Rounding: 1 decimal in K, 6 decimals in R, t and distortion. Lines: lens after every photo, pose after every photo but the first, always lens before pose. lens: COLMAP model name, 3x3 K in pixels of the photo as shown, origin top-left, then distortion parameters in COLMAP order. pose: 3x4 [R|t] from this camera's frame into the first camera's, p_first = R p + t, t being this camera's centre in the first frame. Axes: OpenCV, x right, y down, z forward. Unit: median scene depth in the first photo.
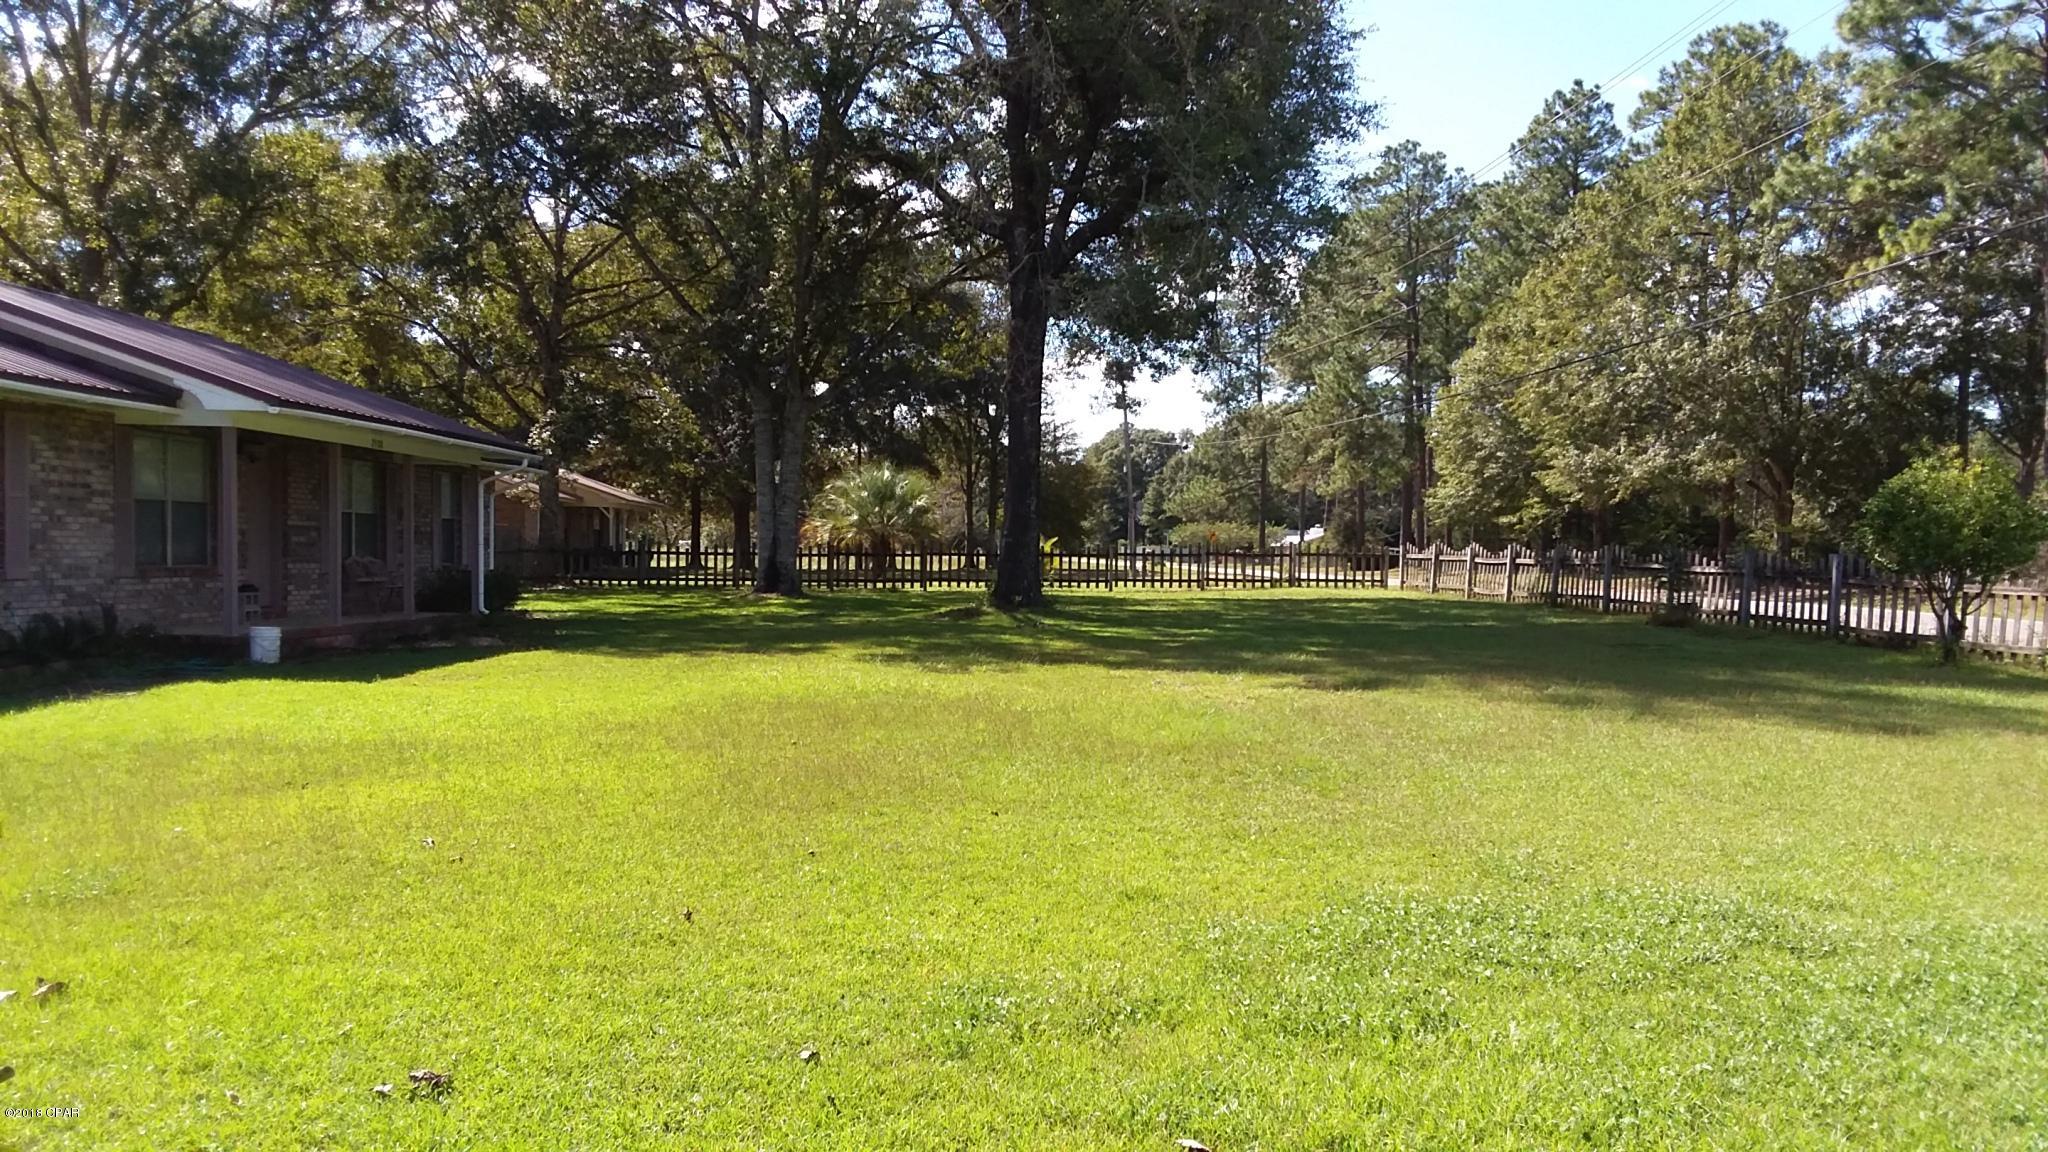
lens RADIAL K [[1614.9, 0, 1023.4], [0, 1614.9, 573.9], [0, 0, 1]] dist [0.043037, 0.001880]
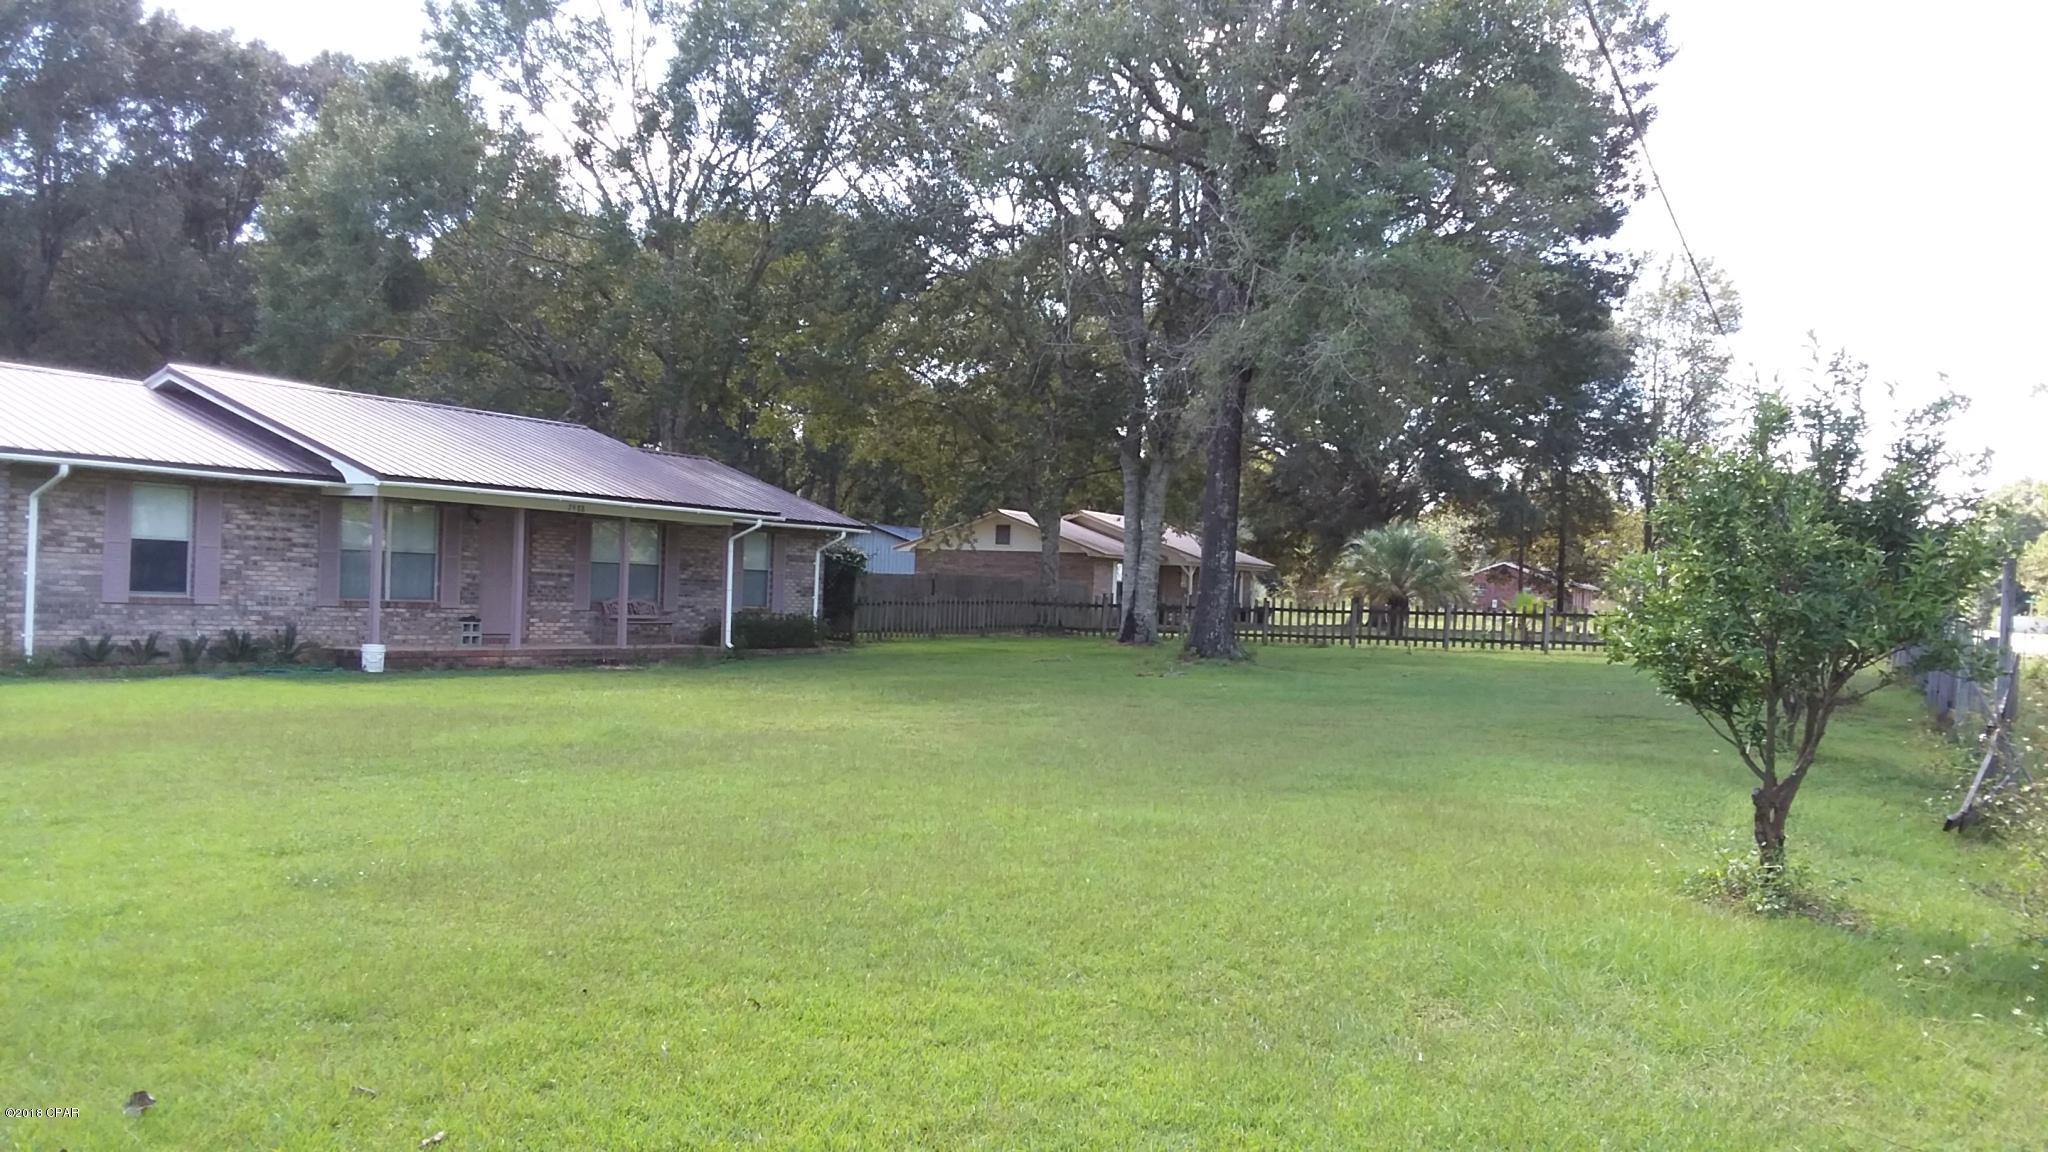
lens RADIAL K [[1614.9, 0, 1025.1], [0, 1614.9, 577.7], [0, 0, 1]] dist [0.043037, 0.001880]
pose [[0.844631, 0.005185, -0.535324, 0.692574], [-0.024914, 0.999250, -0.029631, 0.004054], [0.534769, 0.038364, 0.844127, 0.163995]]
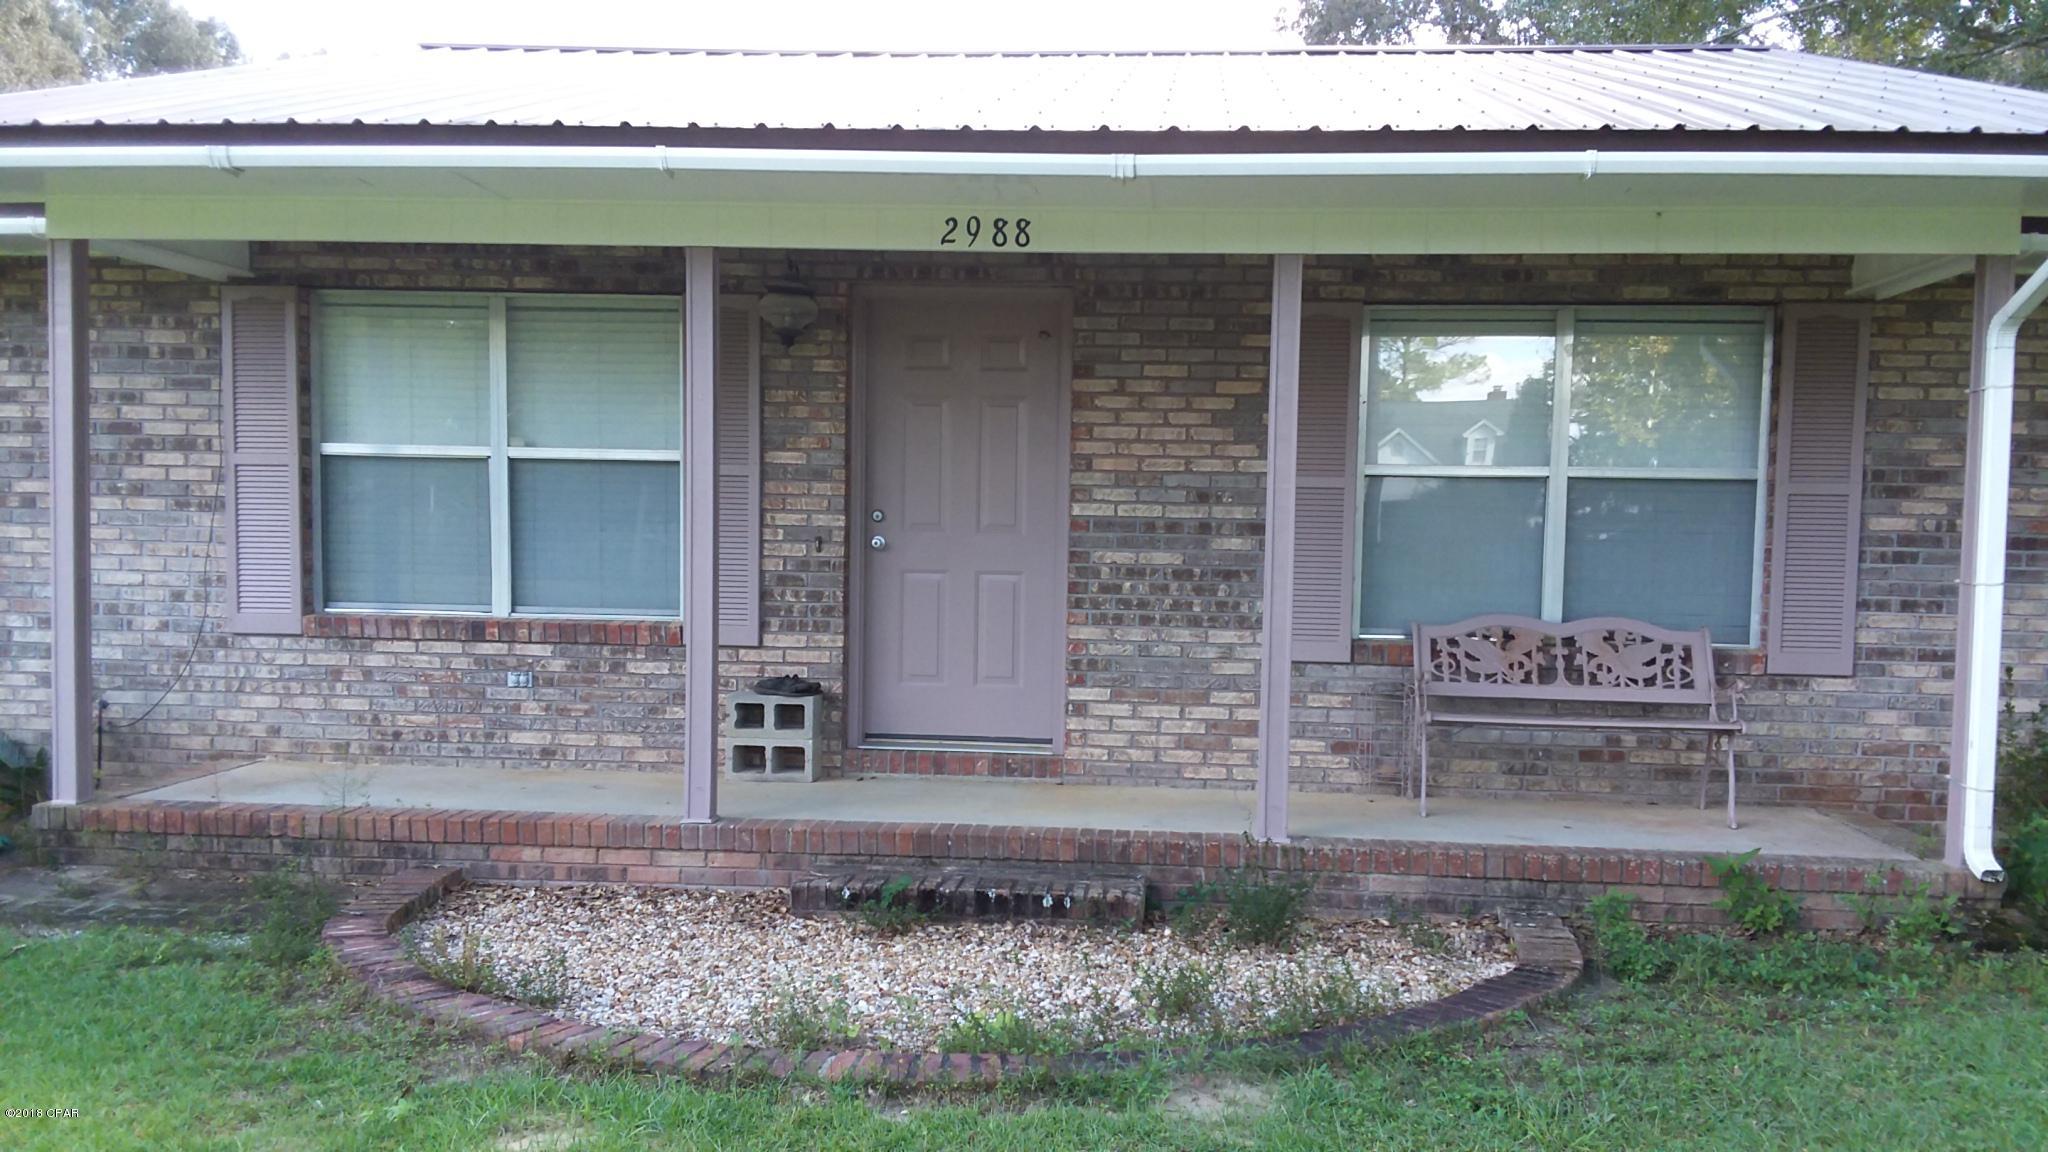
lens RADIAL K [[1614.9, 0, 1024.4], [0, 1614.9, 581.1], [0, 0, 1]] dist [0.043037, 0.001880]
pose [[-0.105180, 0.037046, -0.993763, -0.142799], [-0.029653, 0.998745, 0.040370, -0.036513], [0.994011, 0.033714, -0.103950, 1.279987]]
